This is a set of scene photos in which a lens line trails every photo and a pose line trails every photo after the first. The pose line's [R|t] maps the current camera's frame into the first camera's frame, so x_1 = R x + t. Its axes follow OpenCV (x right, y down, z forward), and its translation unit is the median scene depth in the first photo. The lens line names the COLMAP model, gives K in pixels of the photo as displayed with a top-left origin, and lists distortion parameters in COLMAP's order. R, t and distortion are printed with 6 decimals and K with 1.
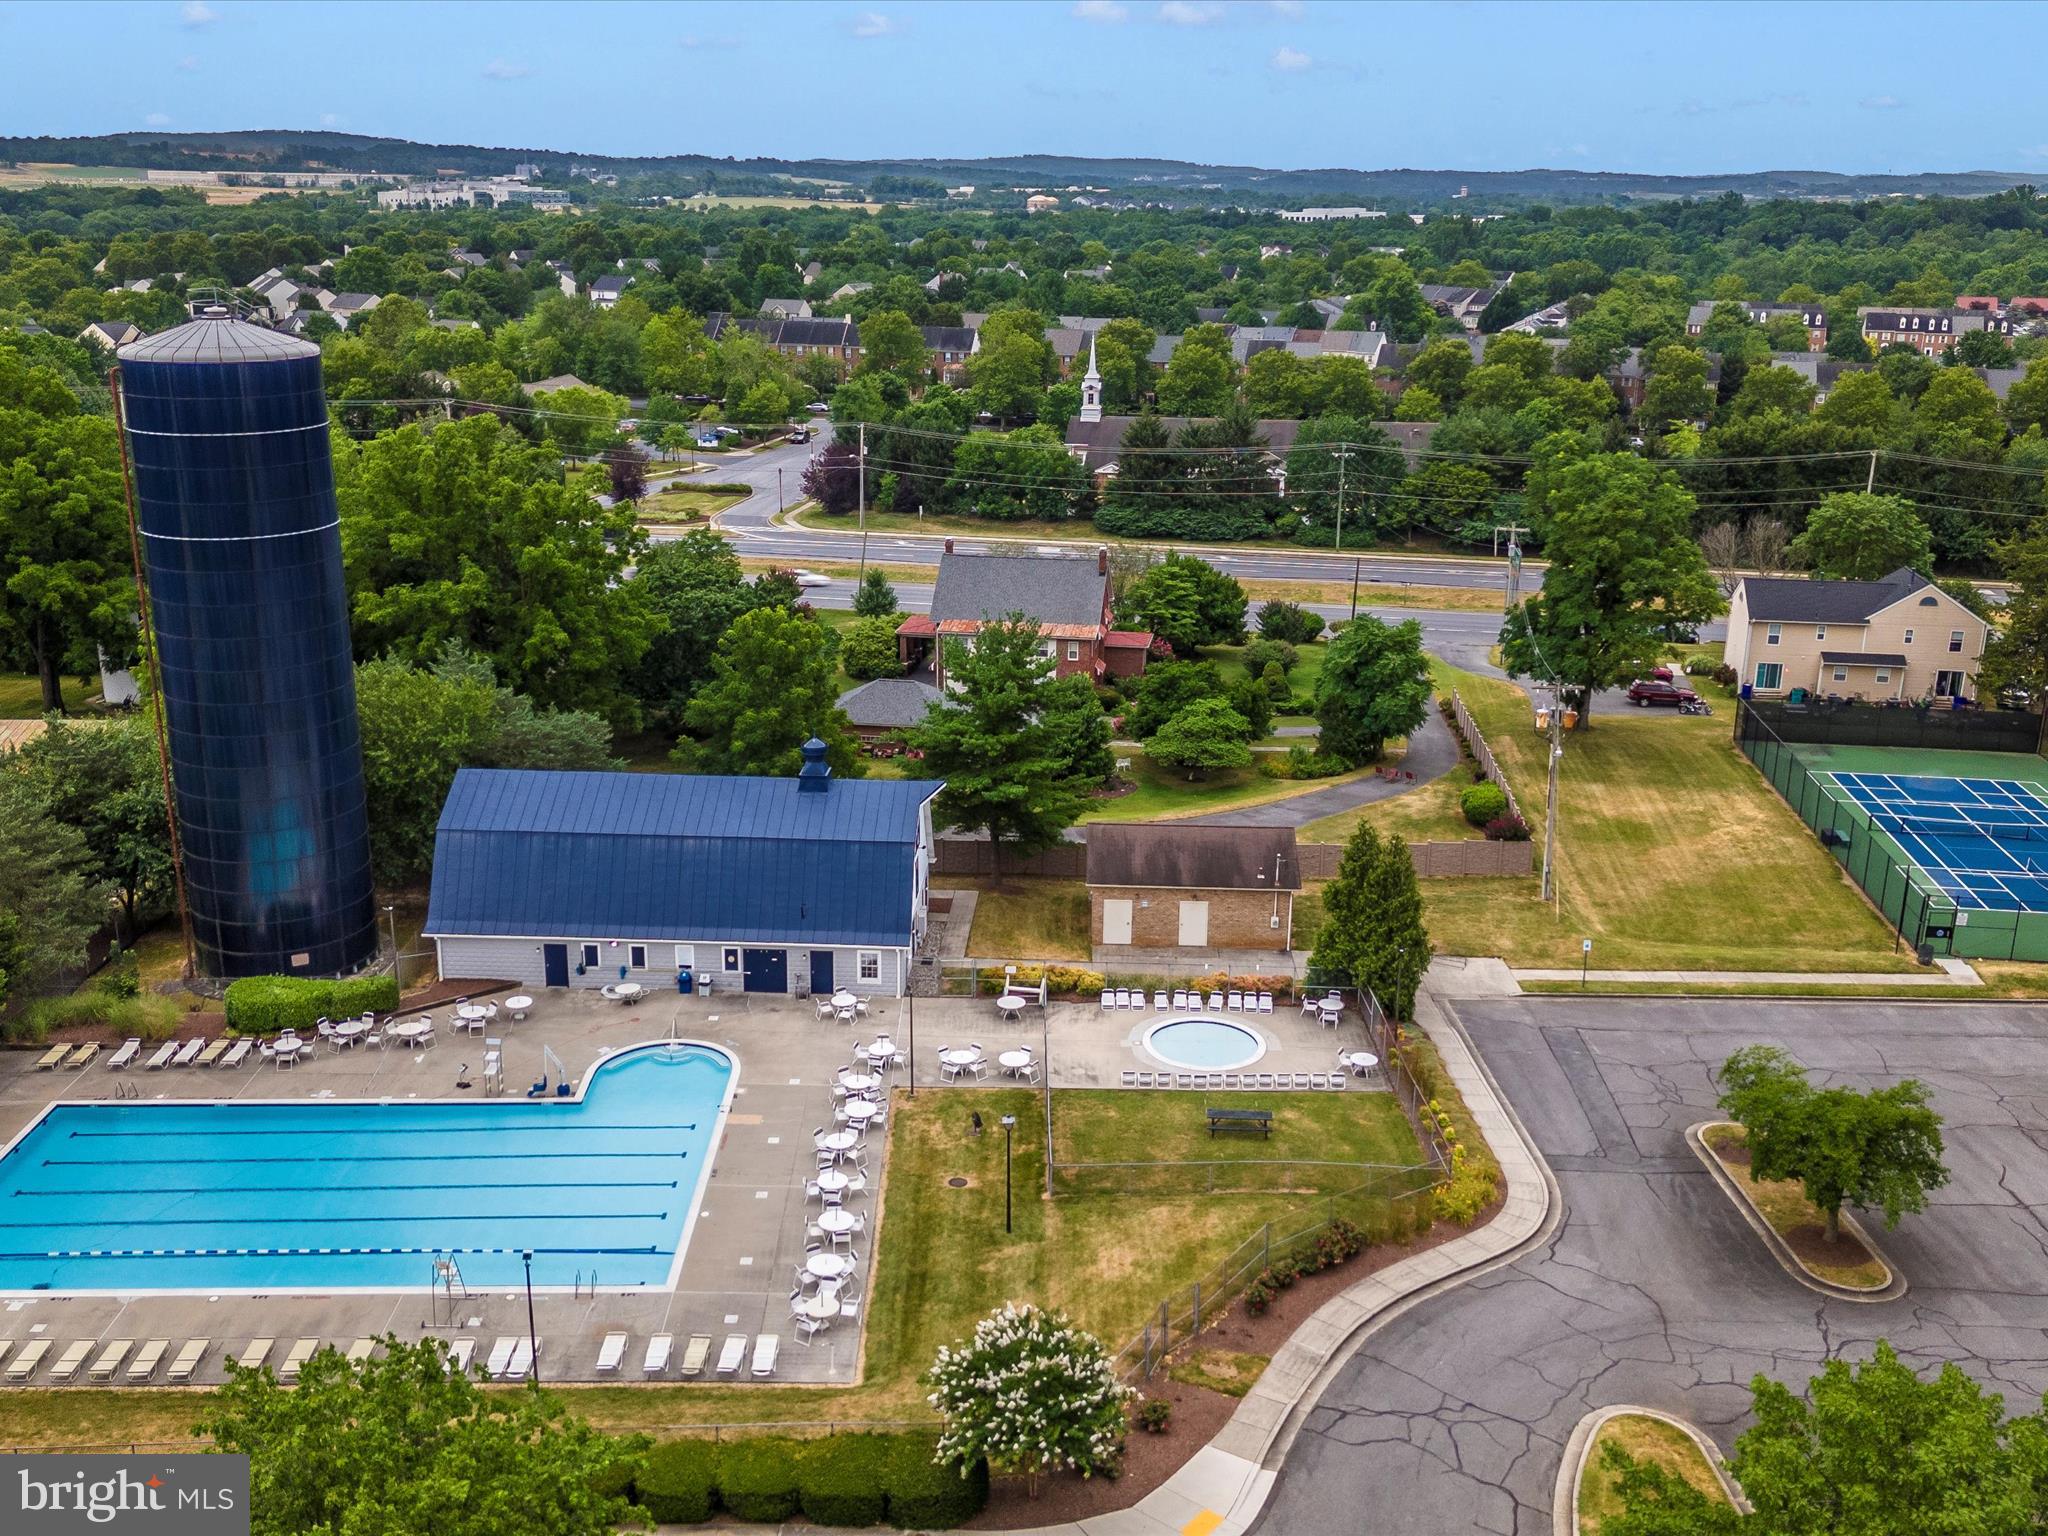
lens RADIAL K [[1808.2, 0, 1024.0], [0, 1808.2, 768.0], [0, 0, 1]] dist [0.065087, -0.050031]
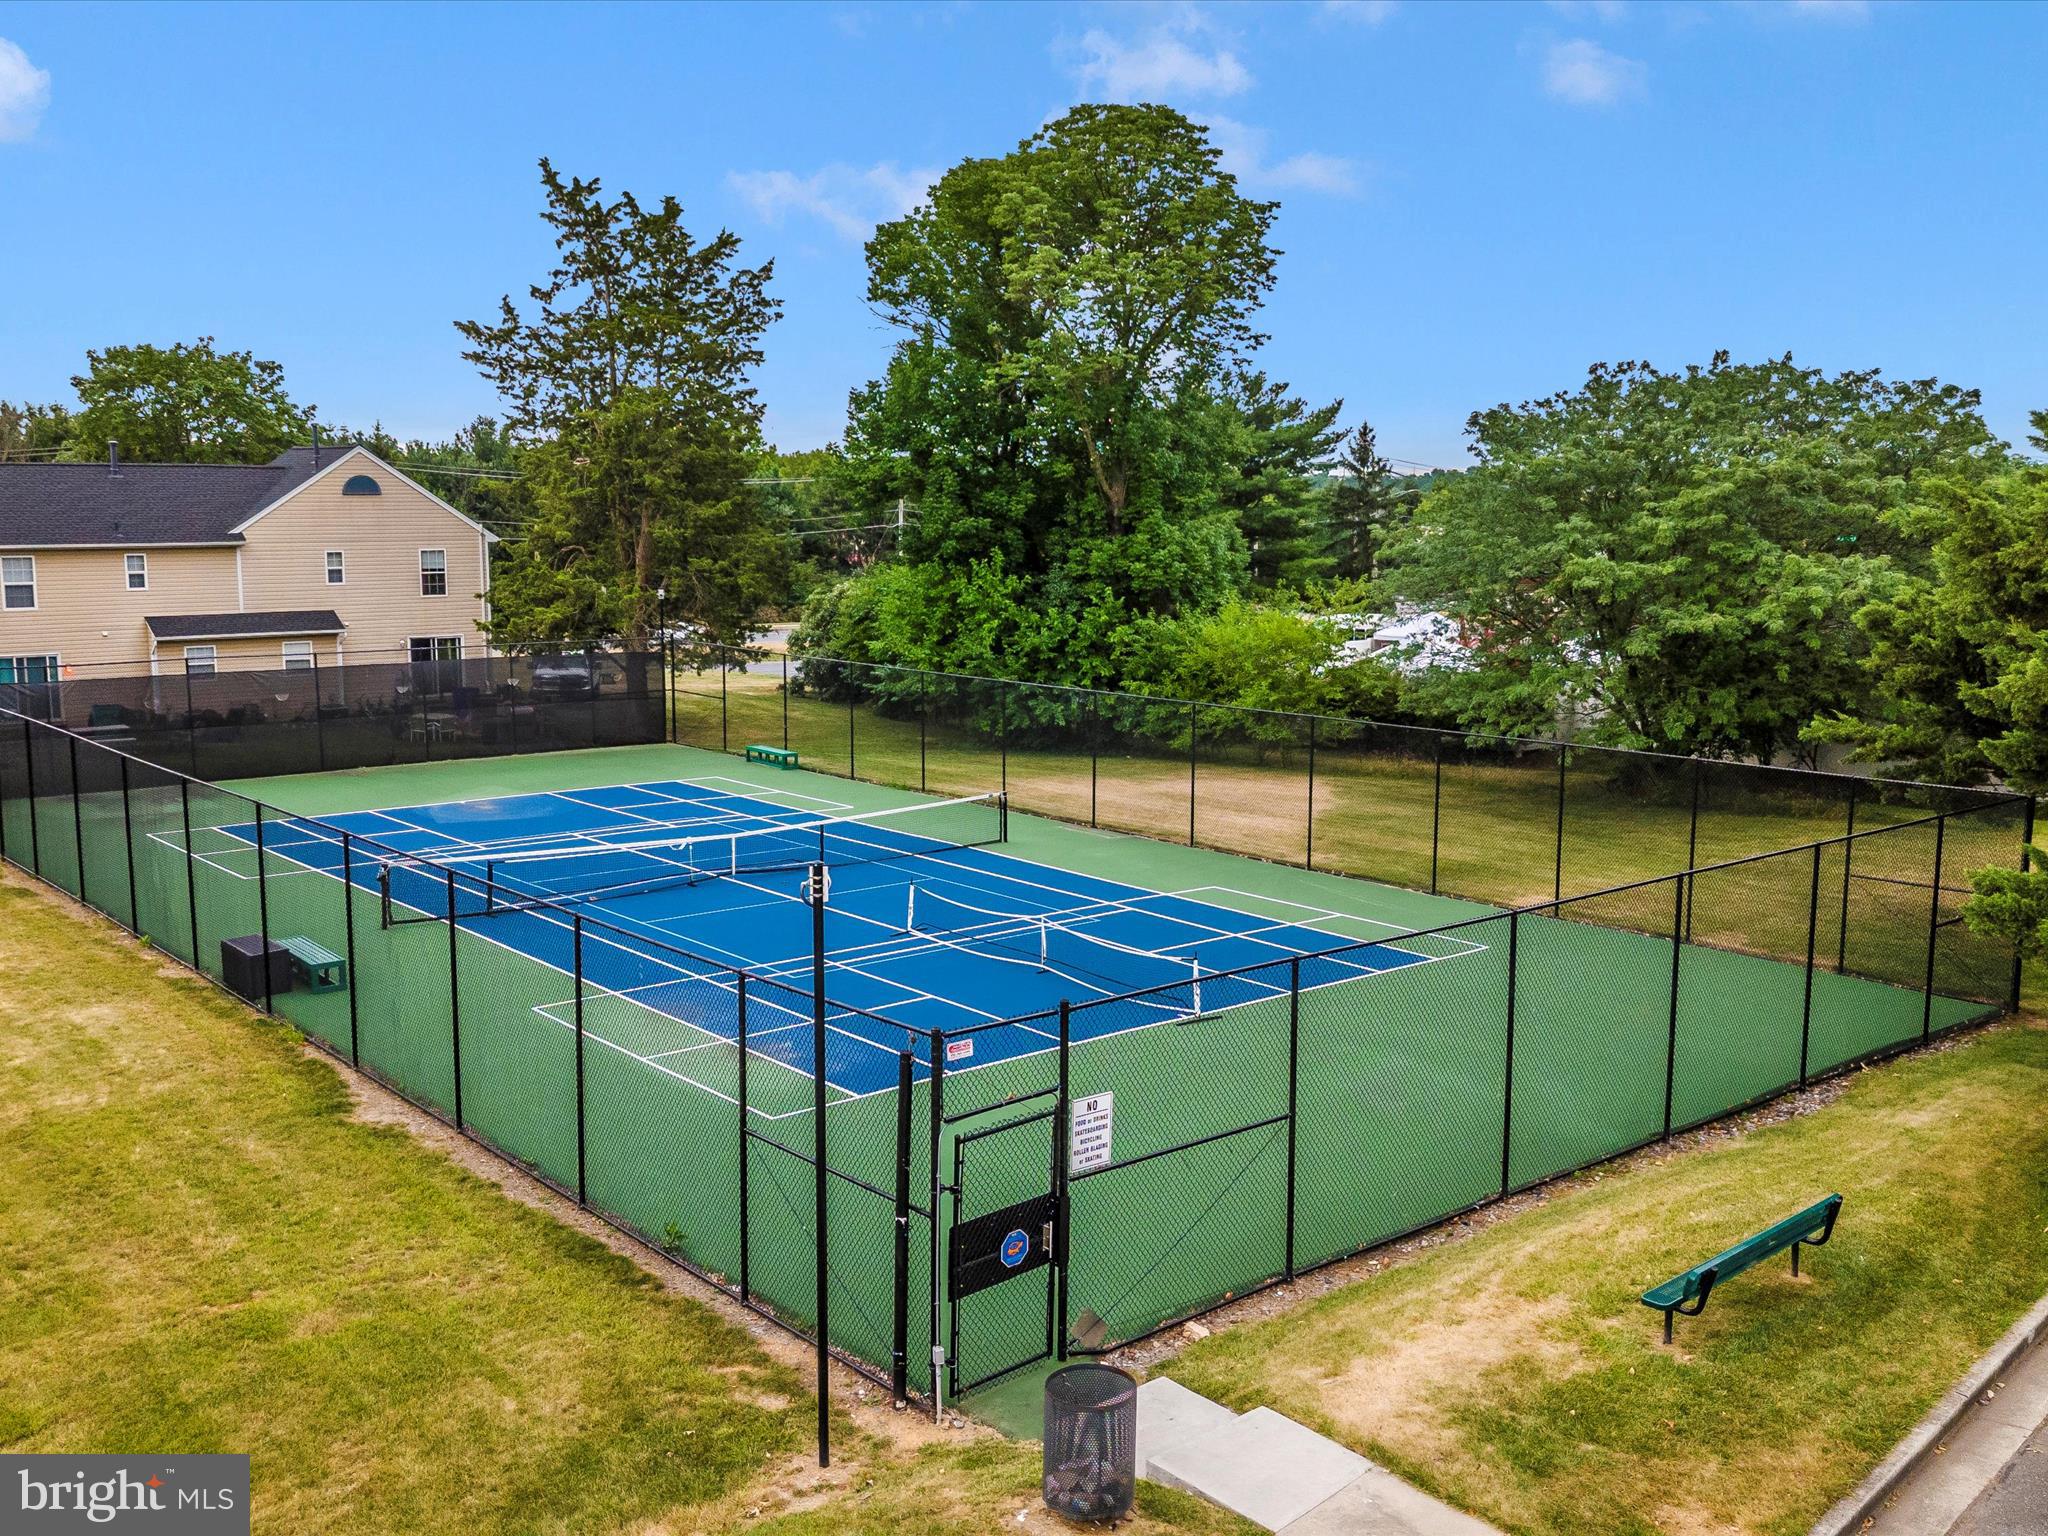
lens RADIAL K [[1808.2, 0, 1024.0], [0, 1808.2, 768.0], [0, 0, 1]] dist [0.065087, -0.050031]
pose [[0.659257, -0.107372, 0.744212, 0.330191], [0.219788, 0.974043, -0.054167, 0.048956], [-0.719078, 0.199279, 0.665744, 0.761030]]
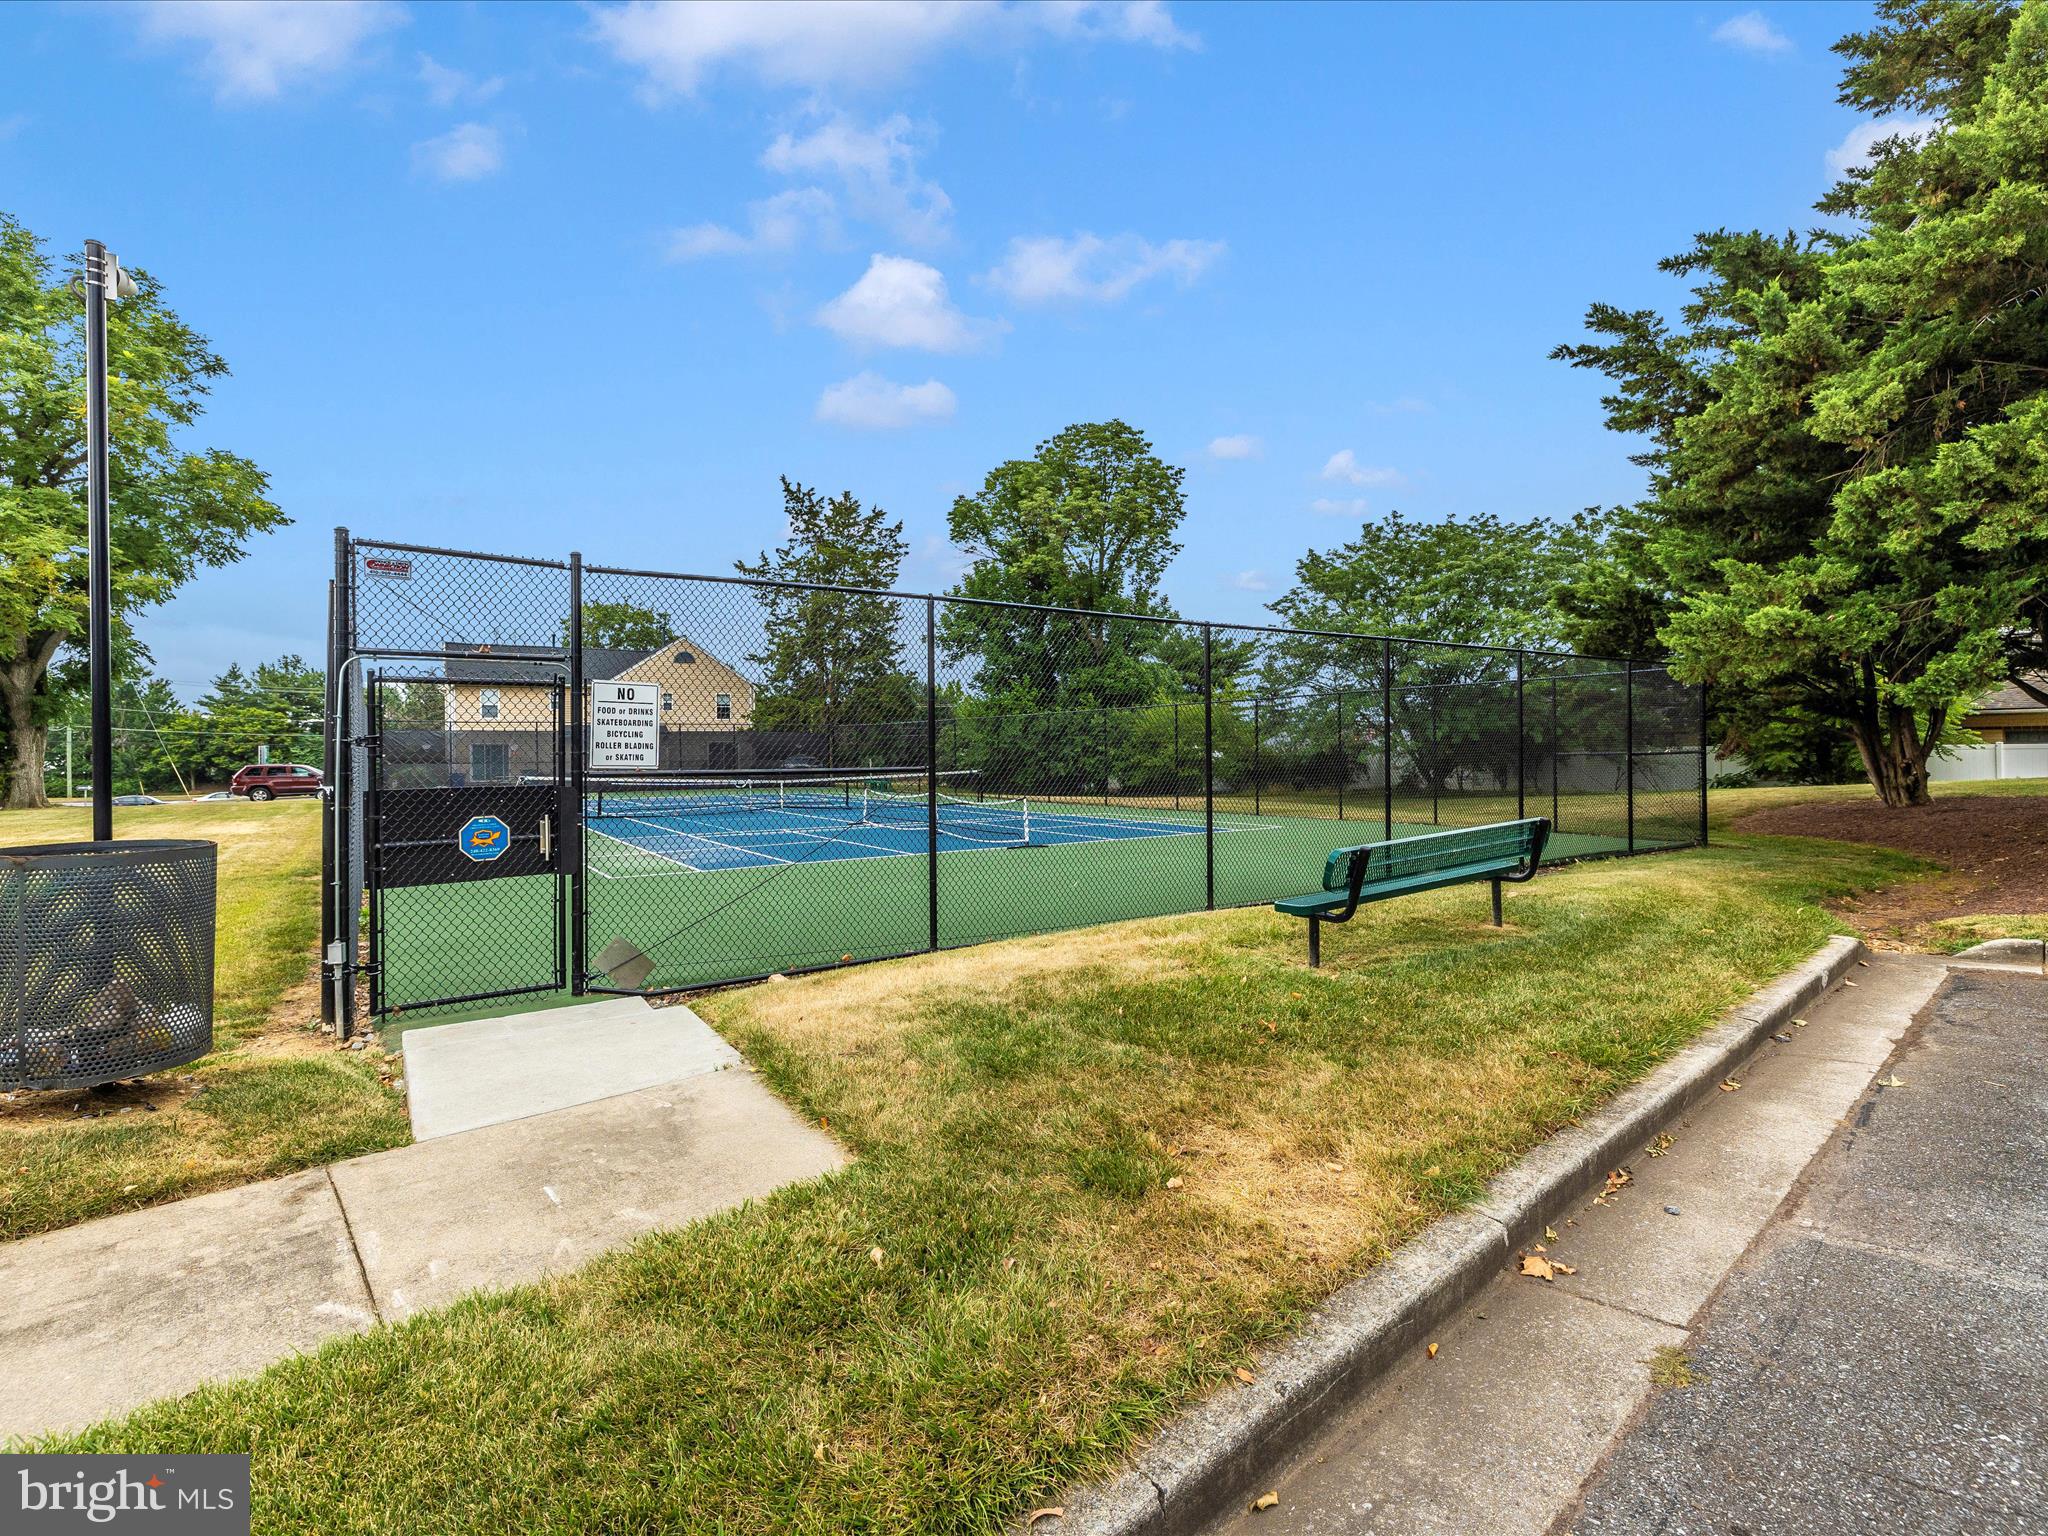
lens RADIAL K [[914.9, 0, 1021.4], [0, 914.9, 761.0], [0, 0, 1]] dist [0.000830, 0.000526]
pose [[0.737064, -0.019174, 0.675551, 0.418031], [0.214417, 0.954589, -0.206847, 0.092708], [-0.640908, 0.297309, 0.707704, 0.799299]]
